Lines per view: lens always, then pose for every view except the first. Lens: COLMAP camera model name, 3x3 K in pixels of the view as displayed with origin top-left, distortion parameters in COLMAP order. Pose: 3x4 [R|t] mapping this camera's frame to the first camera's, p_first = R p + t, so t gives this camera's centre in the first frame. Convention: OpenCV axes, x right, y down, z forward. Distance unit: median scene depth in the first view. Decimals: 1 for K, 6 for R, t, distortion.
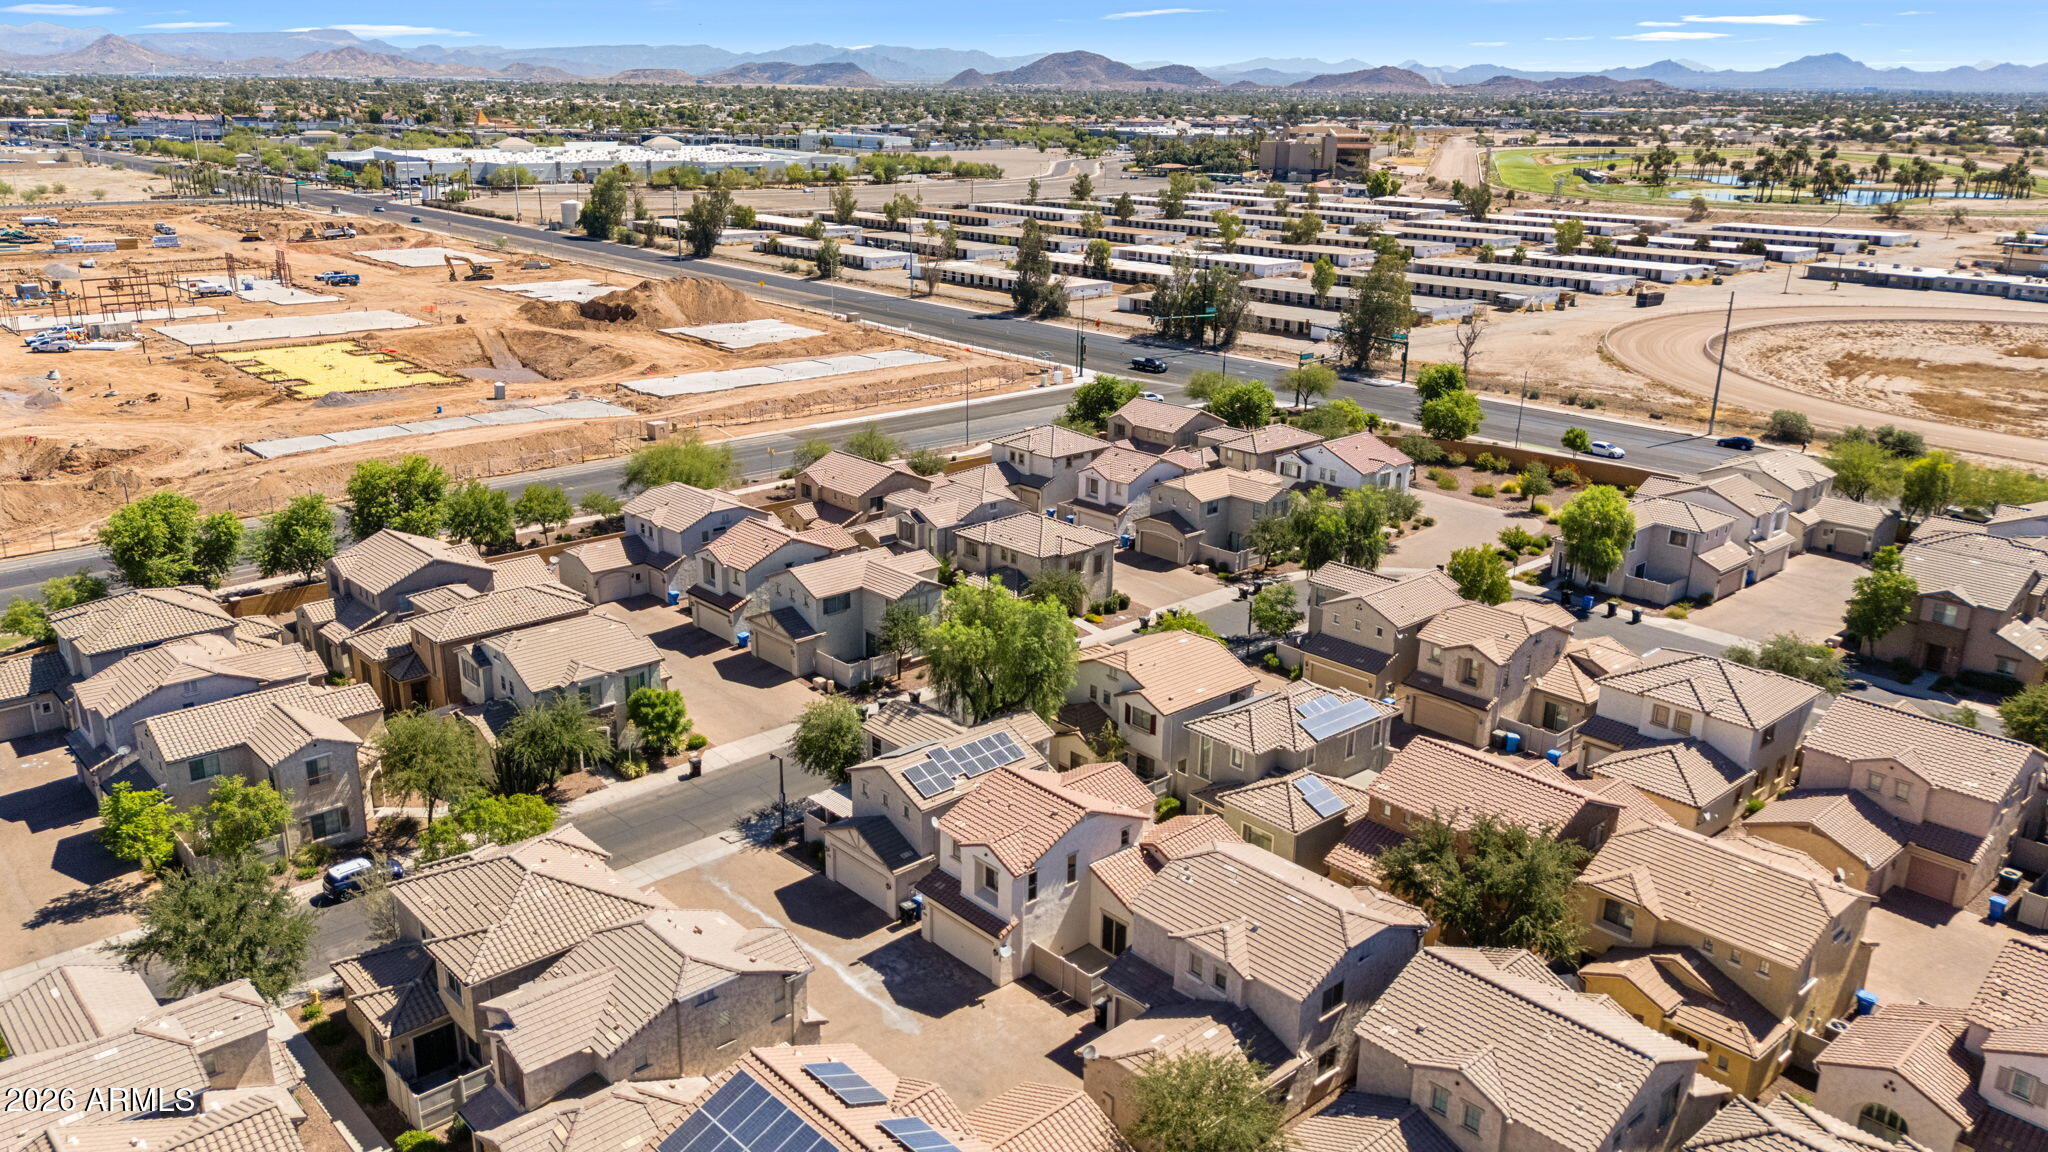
lens RADIAL K [[1502.7, 0, 1062.0], [0, 1502.7, 591.6], [0, 0, 1]] dist [0.046506, -0.041438]
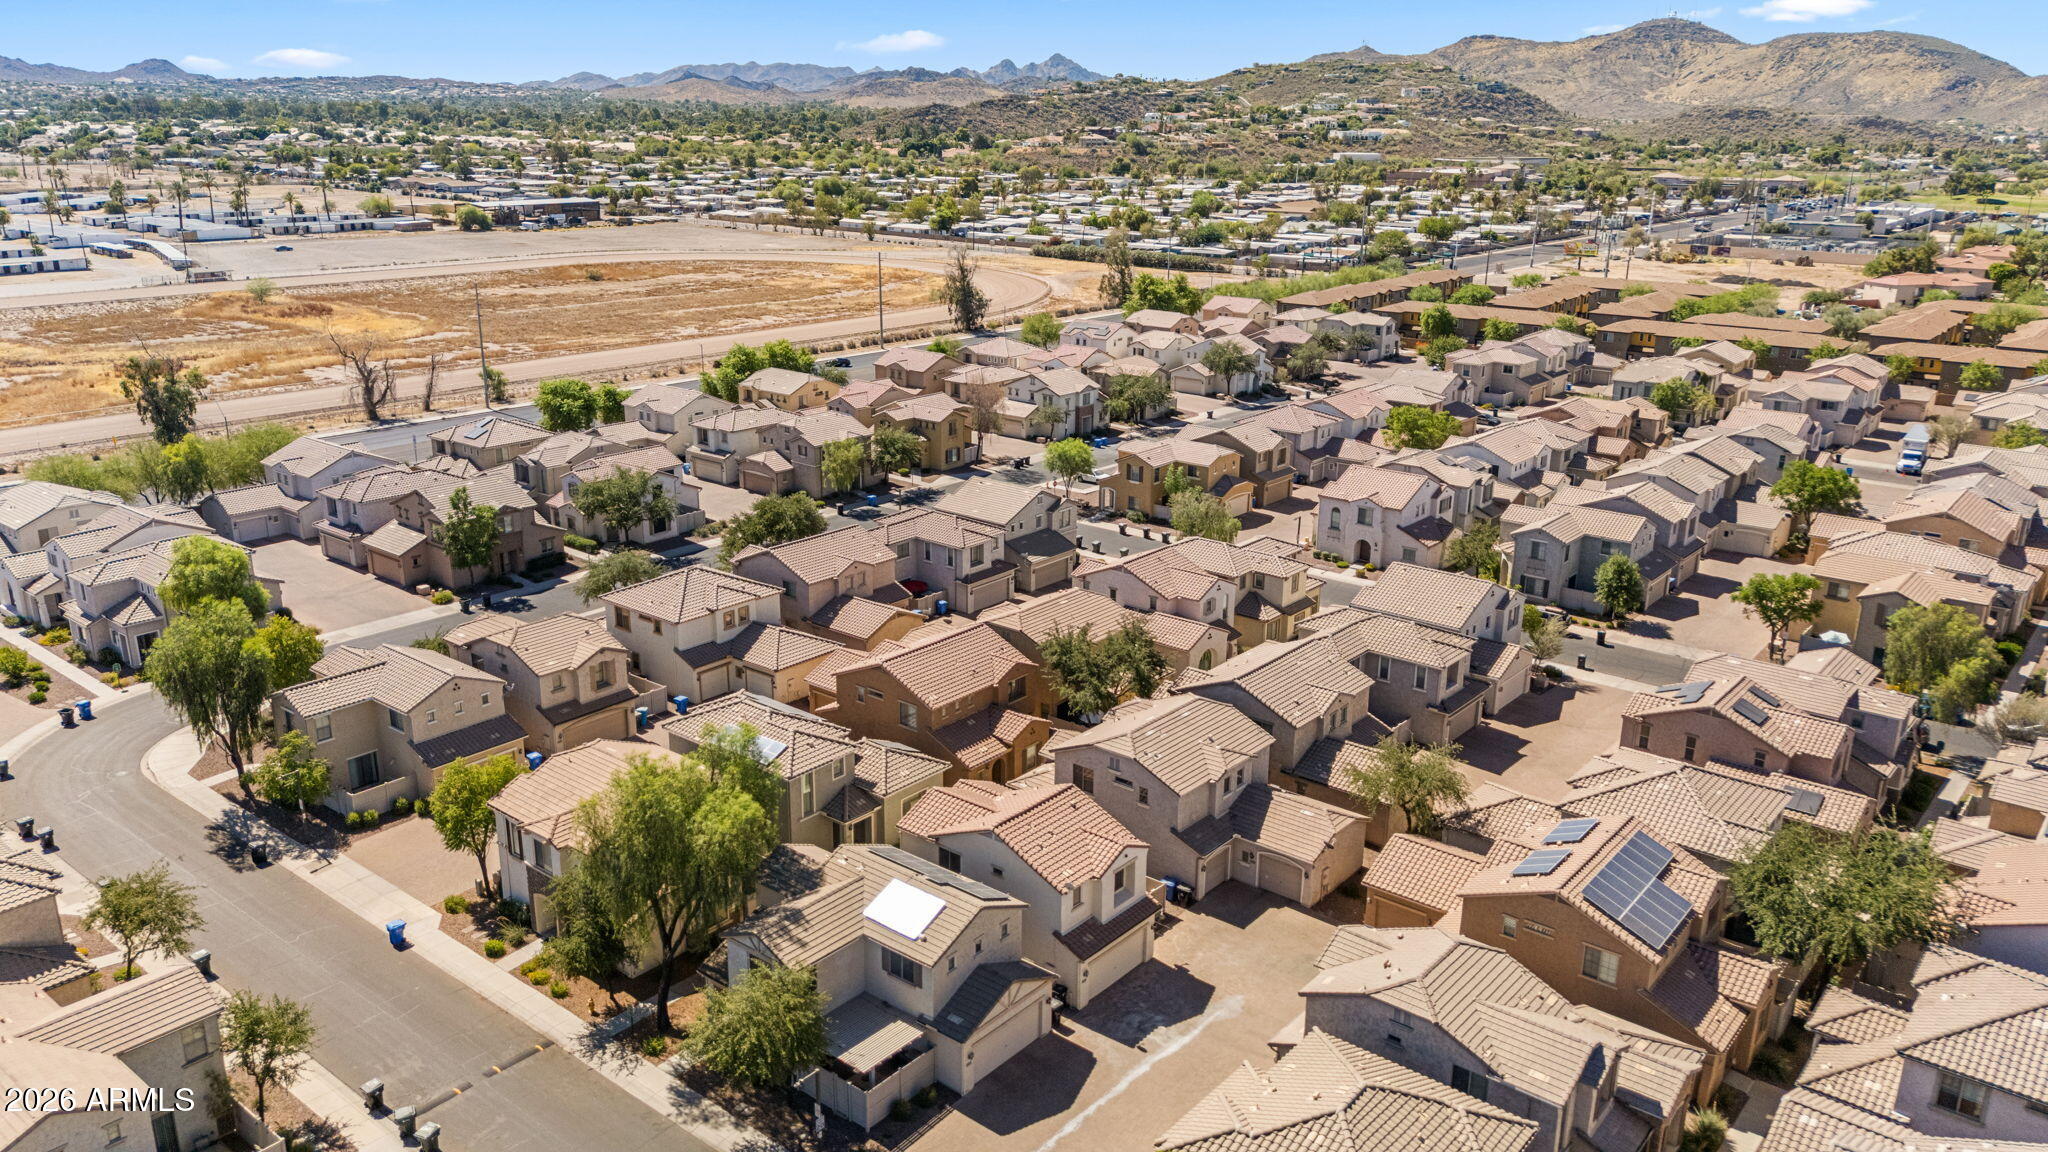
lens RADIAL K [[1502.7, 0, 1020.4], [0, 1502.7, 563.7], [0, 0, 1]] dist [0.046506, -0.041438]
pose [[-0.141047, -0.296269, 0.944632, -0.707223], [0.297140, 0.897510, 0.325858, -0.262365], [-0.944359, 0.326650, -0.038558, 0.792540]]
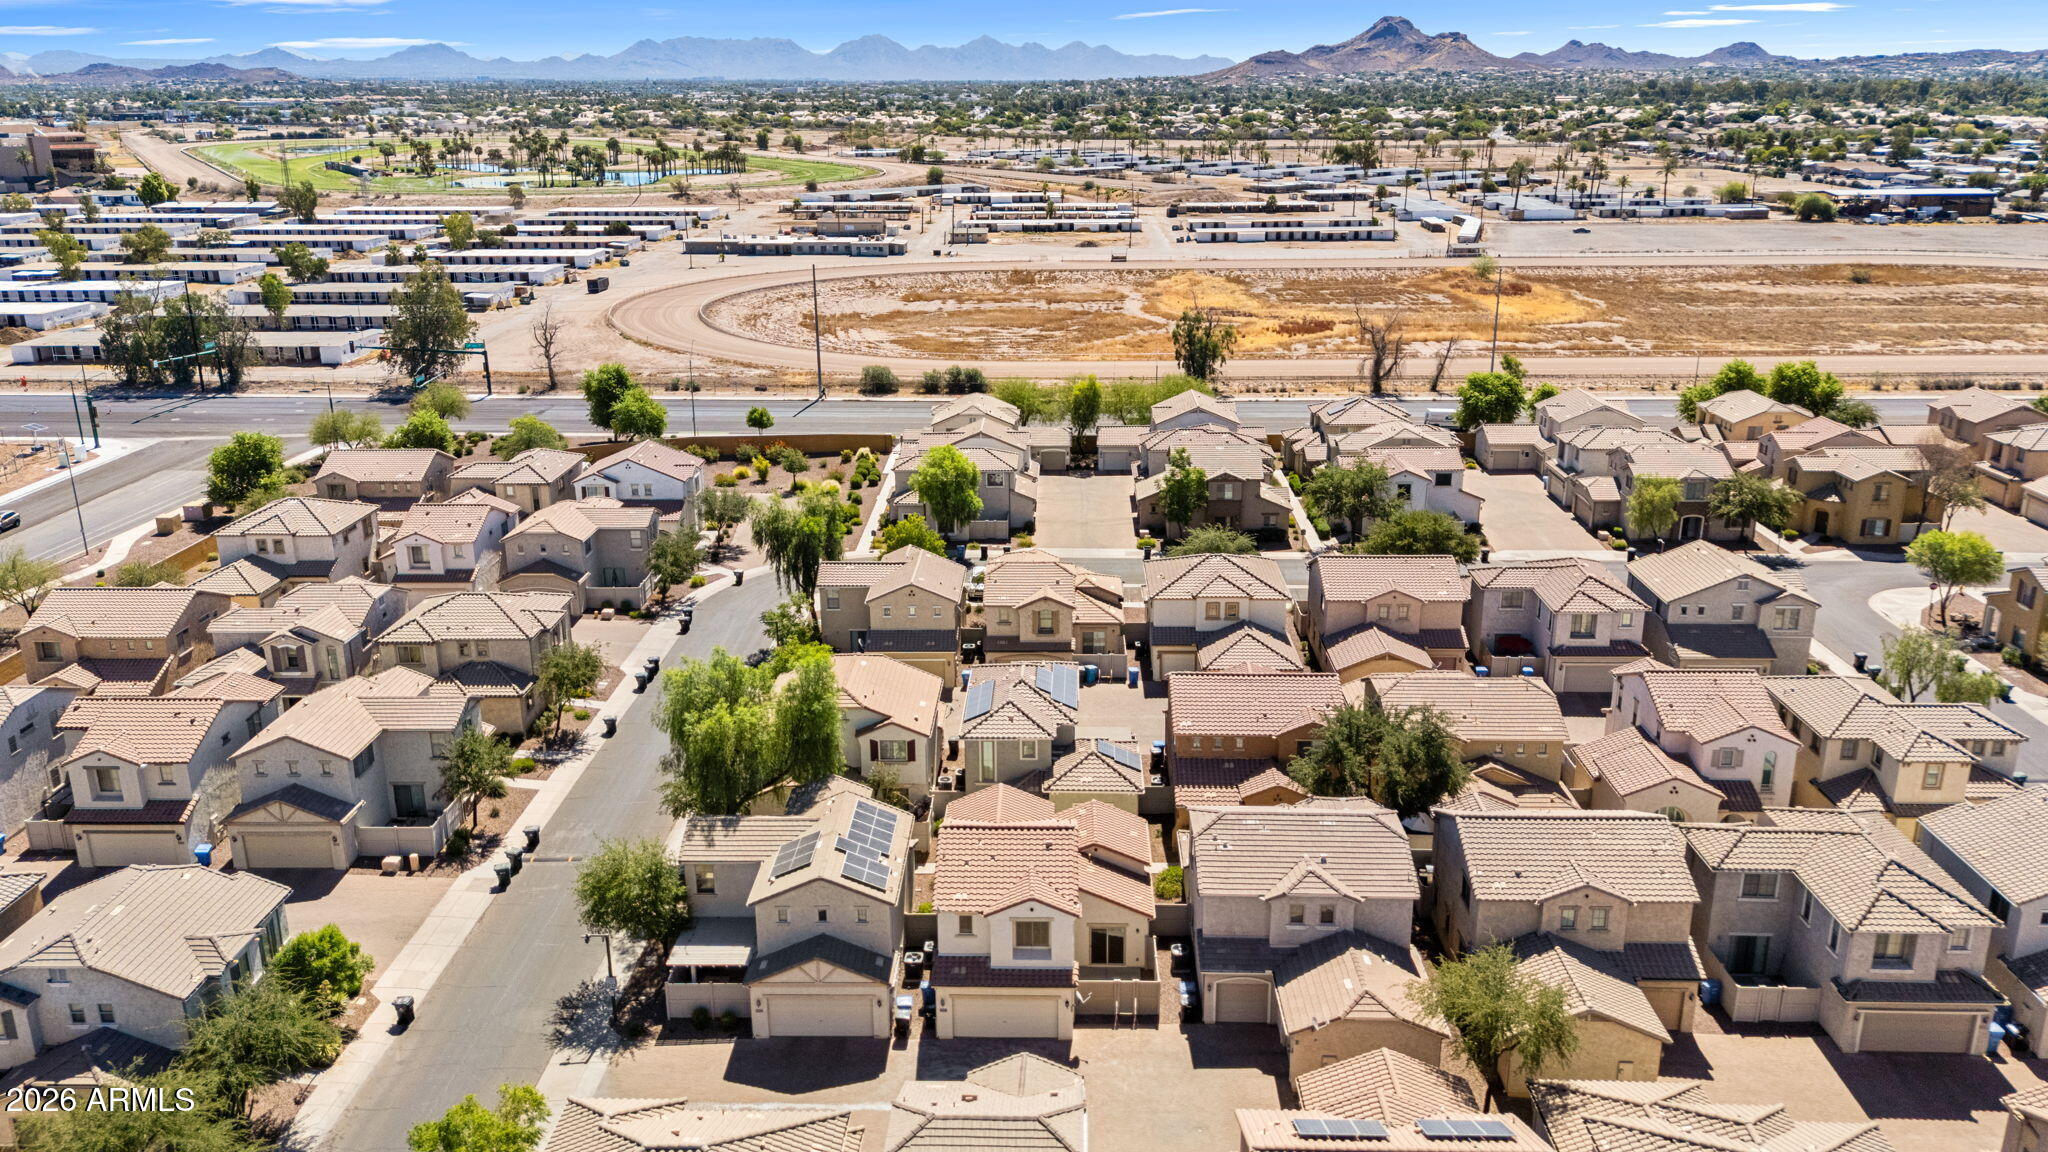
lens RADIAL K [[1502.7, 0, 1026.4], [0, 1502.7, 594.0], [0, 0, 1]] dist [0.046506, -0.041438]
pose [[0.694270, -0.242580, 0.677601, -0.483647], [0.237354, 0.965987, 0.102628, -0.083839], [-0.679449, 0.089580, 0.728233, 0.235269]]
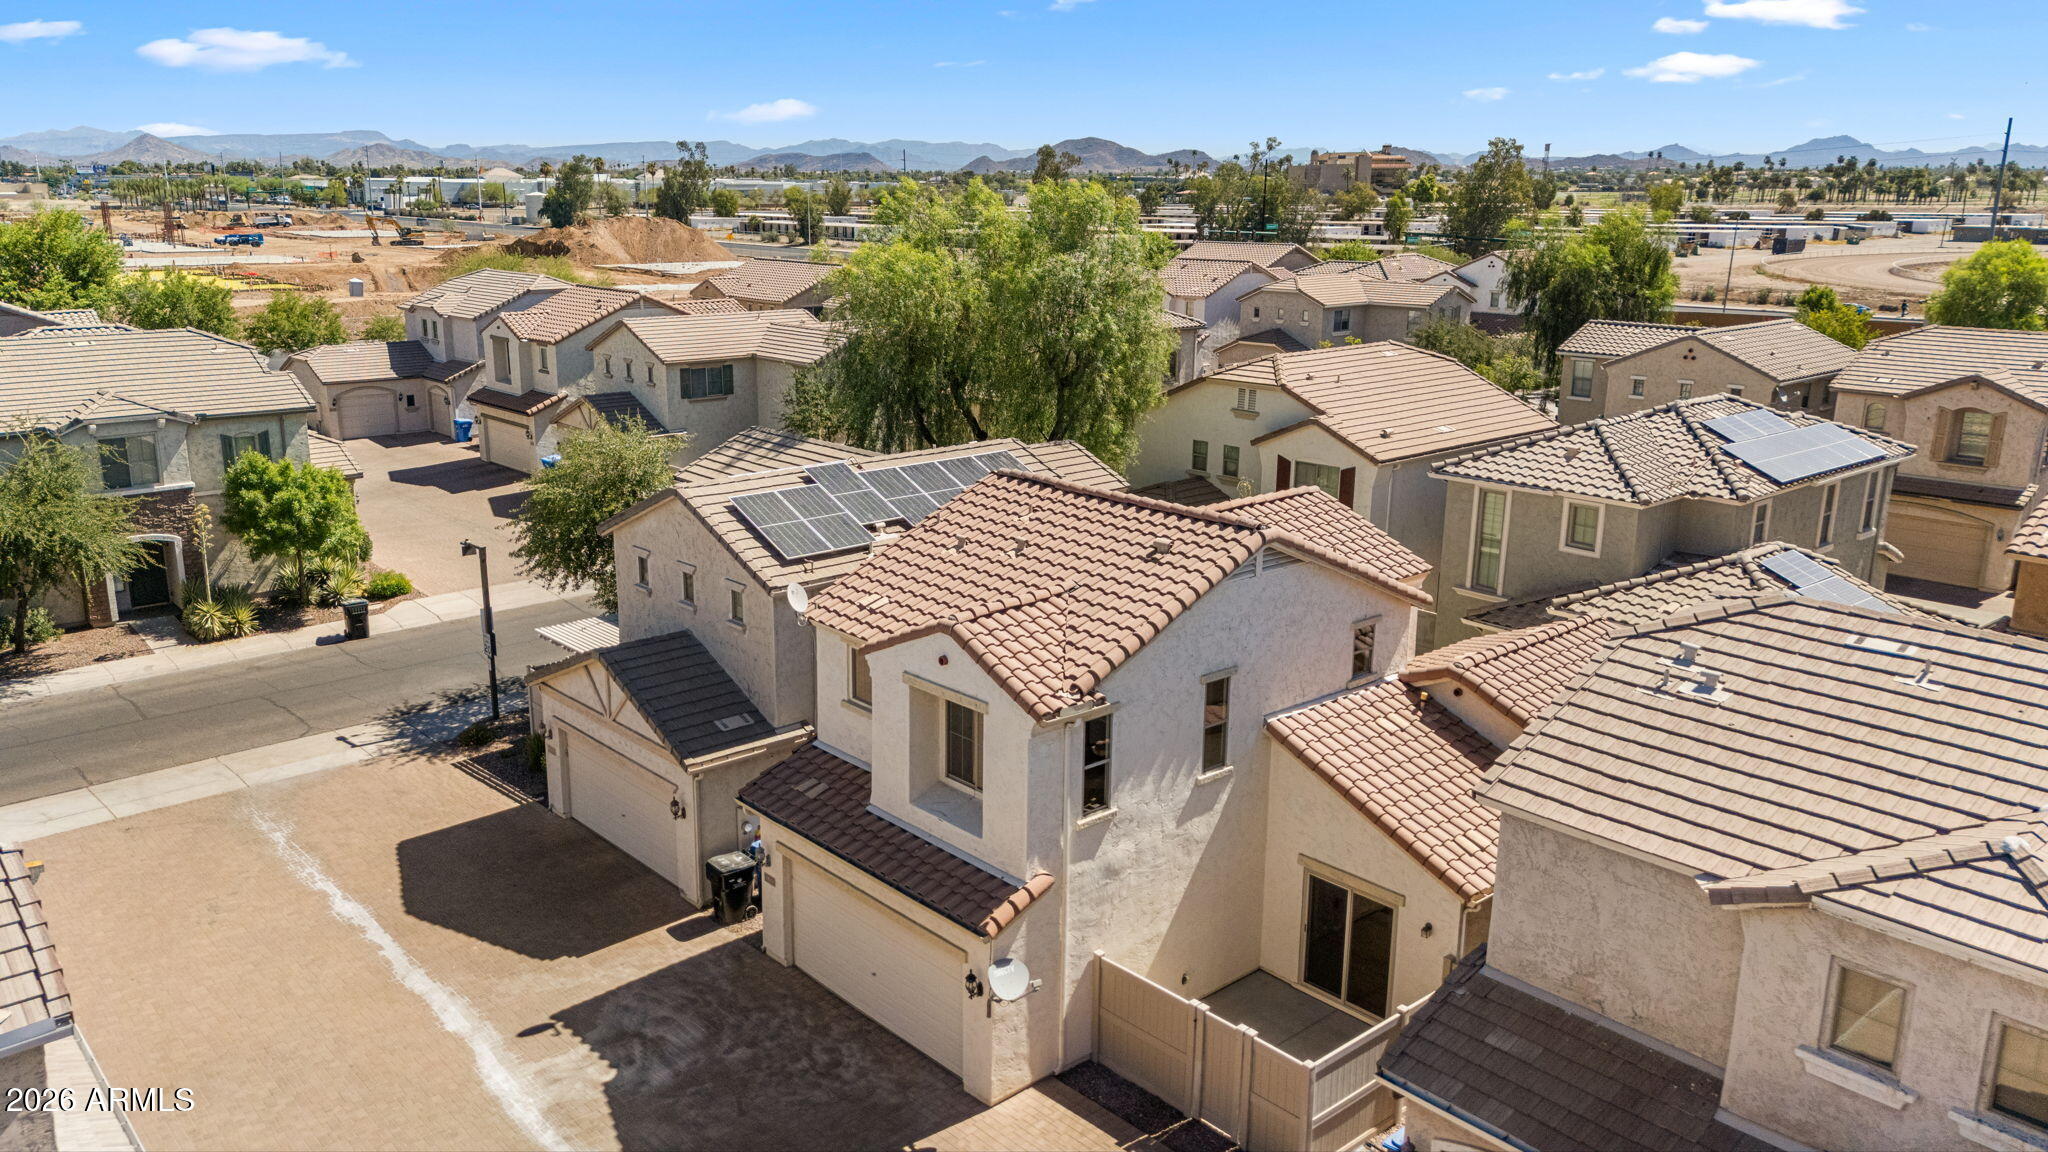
lens RADIAL K [[1502.7, 0, 1037.2], [0, 1502.7, 564.8], [0, 0, 1]] dist [0.046506, -0.041438]
pose [[0.999630, -0.007713, -0.026072, -0.017735], [0.005724, 0.997129, -0.075501, 0.135931], [0.026580, 0.075324, 0.996805, 0.530365]]
